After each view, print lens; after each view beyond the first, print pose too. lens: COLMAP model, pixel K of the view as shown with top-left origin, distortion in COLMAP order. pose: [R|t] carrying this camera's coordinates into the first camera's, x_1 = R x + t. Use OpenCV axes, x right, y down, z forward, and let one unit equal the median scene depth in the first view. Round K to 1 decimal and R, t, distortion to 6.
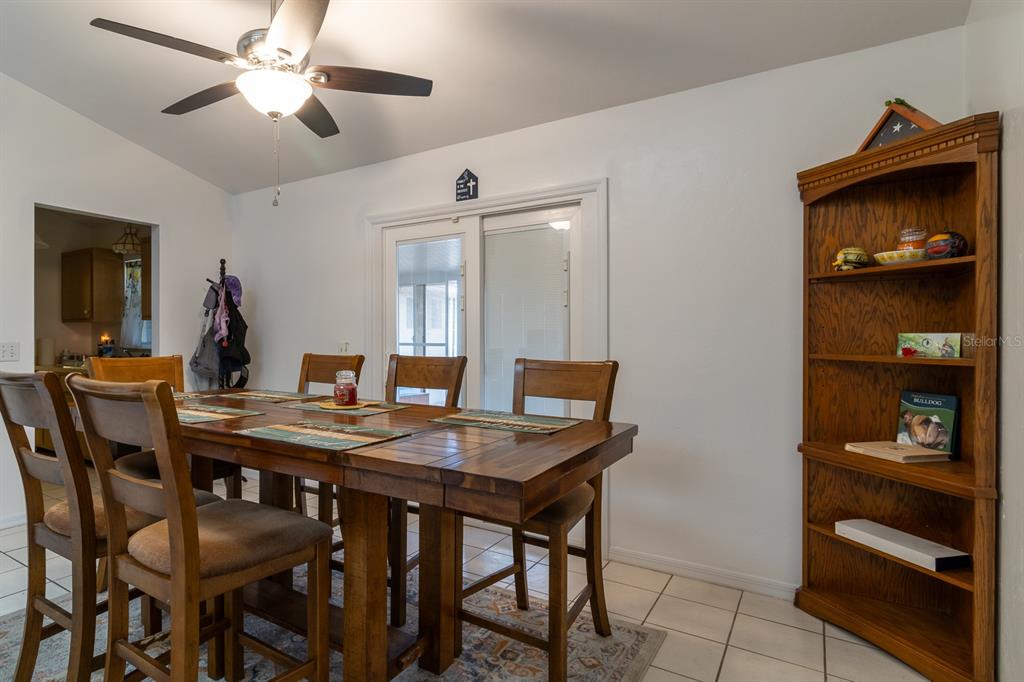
lens RADIAL K [[519.7, 0, 512.0], [0, 519.7, 341.0], [0, 0, 1]] dist [0.003265, 0.000467]
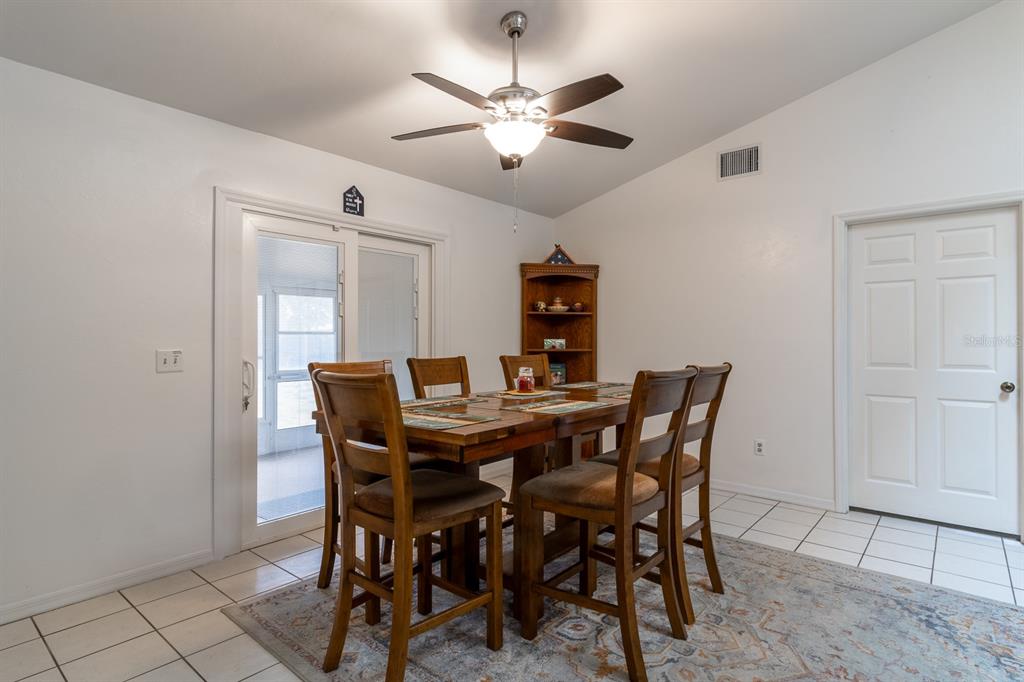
lens RADIAL K [[519.7, 0, 512.0], [0, 519.7, 341.0], [0, 0, 1]] dist [0.003265, 0.000467]
pose [[0.164524, -0.001512, 0.986372, -1.315098], [0.011497, 0.999934, -0.000385, -0.007568], [-0.986306, 0.011403, 0.164530, 0.607932]]
